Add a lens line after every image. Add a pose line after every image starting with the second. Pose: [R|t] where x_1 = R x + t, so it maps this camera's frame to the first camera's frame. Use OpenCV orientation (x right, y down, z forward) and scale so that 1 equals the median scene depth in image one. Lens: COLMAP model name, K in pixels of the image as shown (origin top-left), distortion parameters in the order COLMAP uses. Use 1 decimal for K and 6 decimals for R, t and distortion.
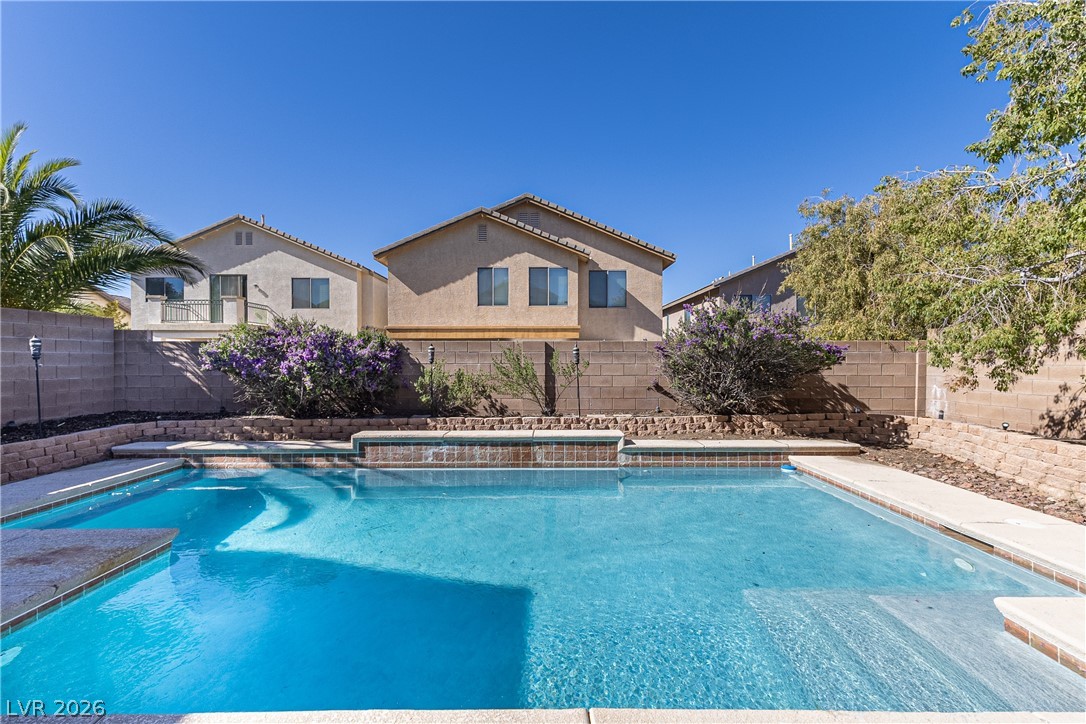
lens RADIAL K [[492.4, 0, 539.5], [0, 492.4, 362.9], [0, 0, 1]] dist [0.019878, -0.003581]
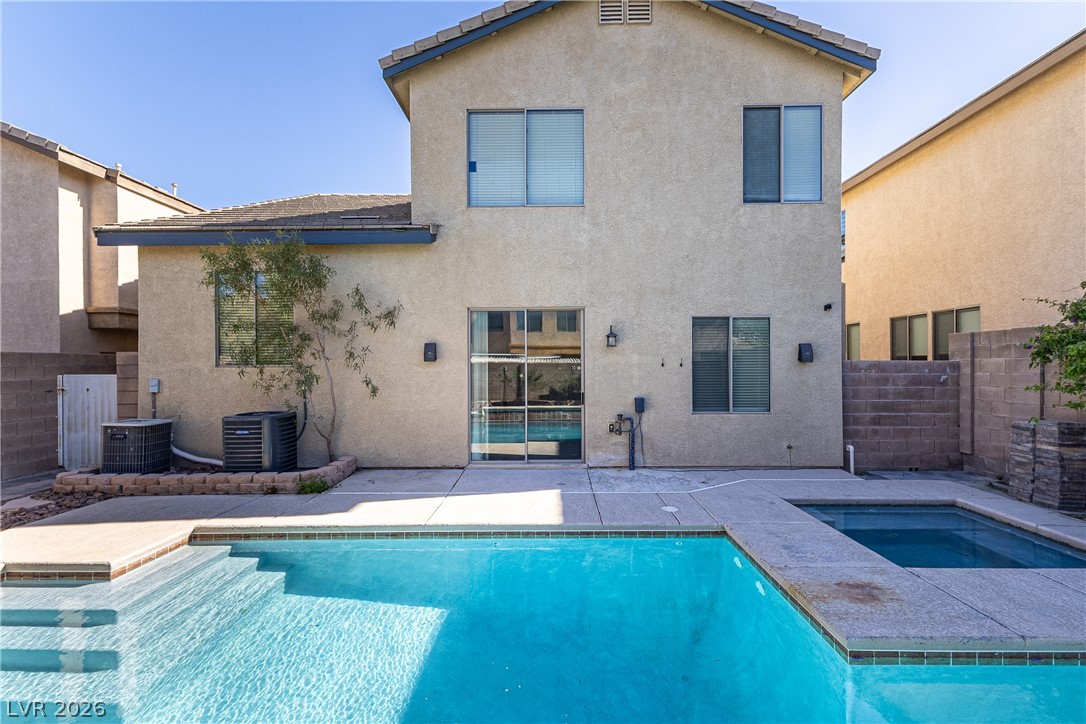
lens RADIAL K [[492.4, 0, 551.2], [0, 492.4, 364.2], [0, 0, 1]] dist [0.019878, -0.003581]
pose [[-0.999958, 0.007846, 0.004735, -0.151782], [0.007869, 0.999957, 0.004835, -0.042916], [-0.004697, 0.004872, -0.999977, 0.904519]]
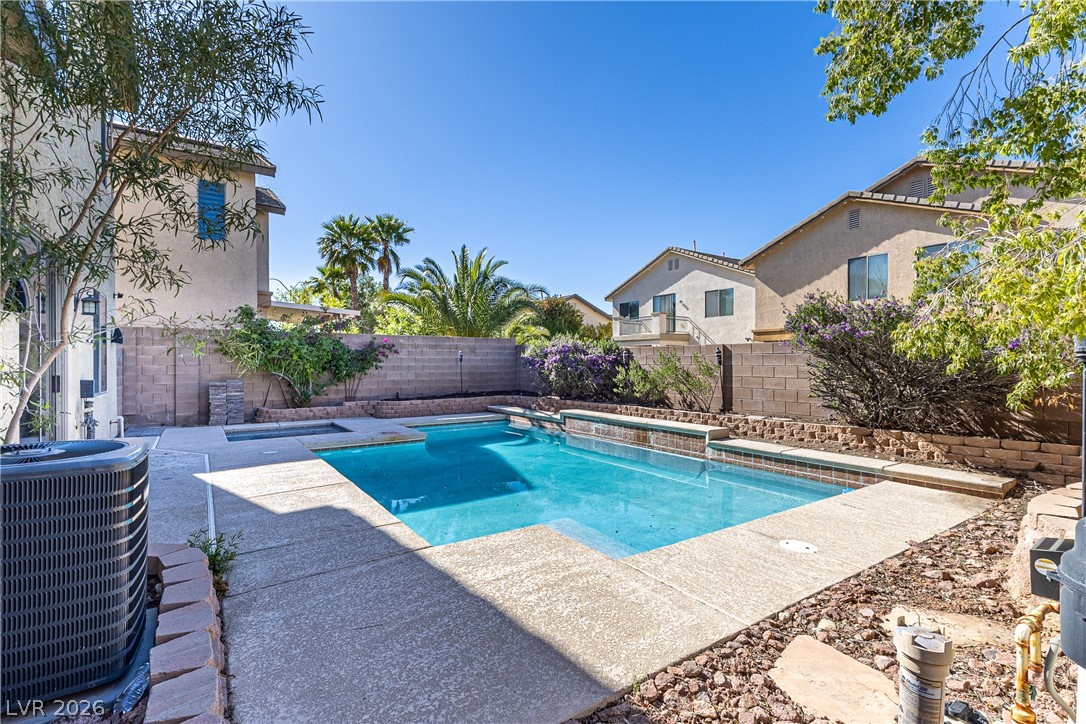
lens RADIAL K [[492.4, 0, 539.0], [0, 492.4, 360.3], [0, 0, 1]] dist [0.019878, -0.003581]
pose [[0.564348, -0.001715, -0.825536, 0.766345], [-0.005850, 0.999964, -0.006076, 0.000077], [0.825517, 0.008258, 0.564317, 0.066382]]
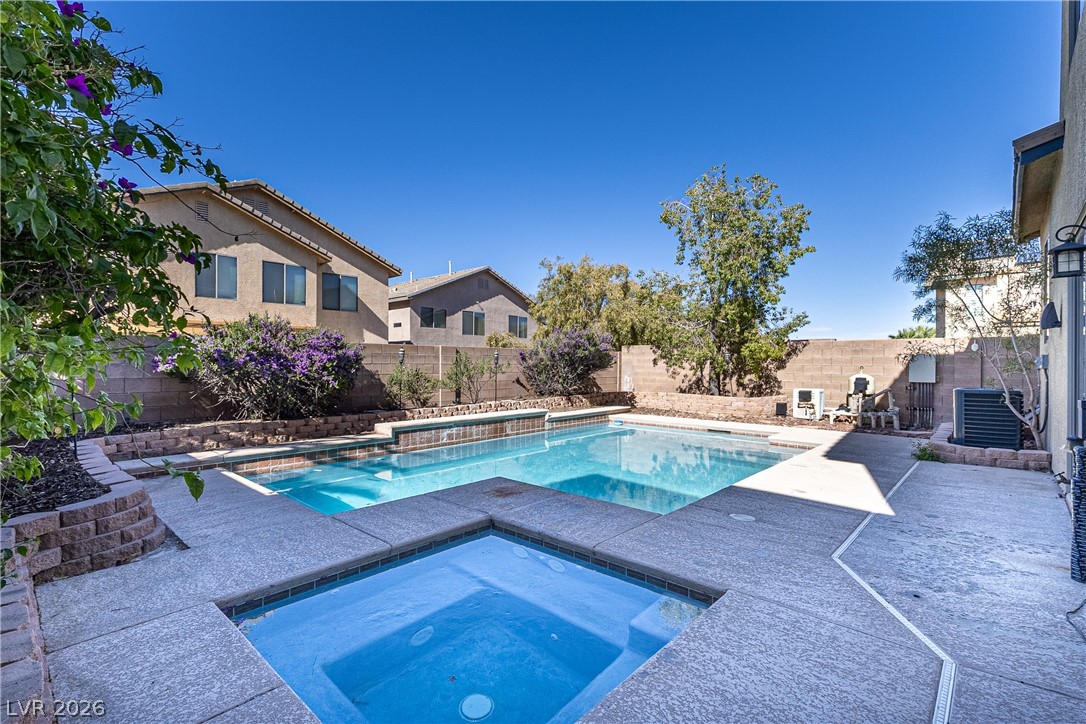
lens RADIAL K [[492.4, 0, 540.2], [0, 492.4, 361.1], [0, 0, 1]] dist [0.019878, -0.003581]
pose [[0.678754, 0.006554, 0.734336, -0.881058], [-0.000927, 0.999967, -0.008068, 0.004592], [-0.734365, 0.004796, 0.678738, -0.029952]]
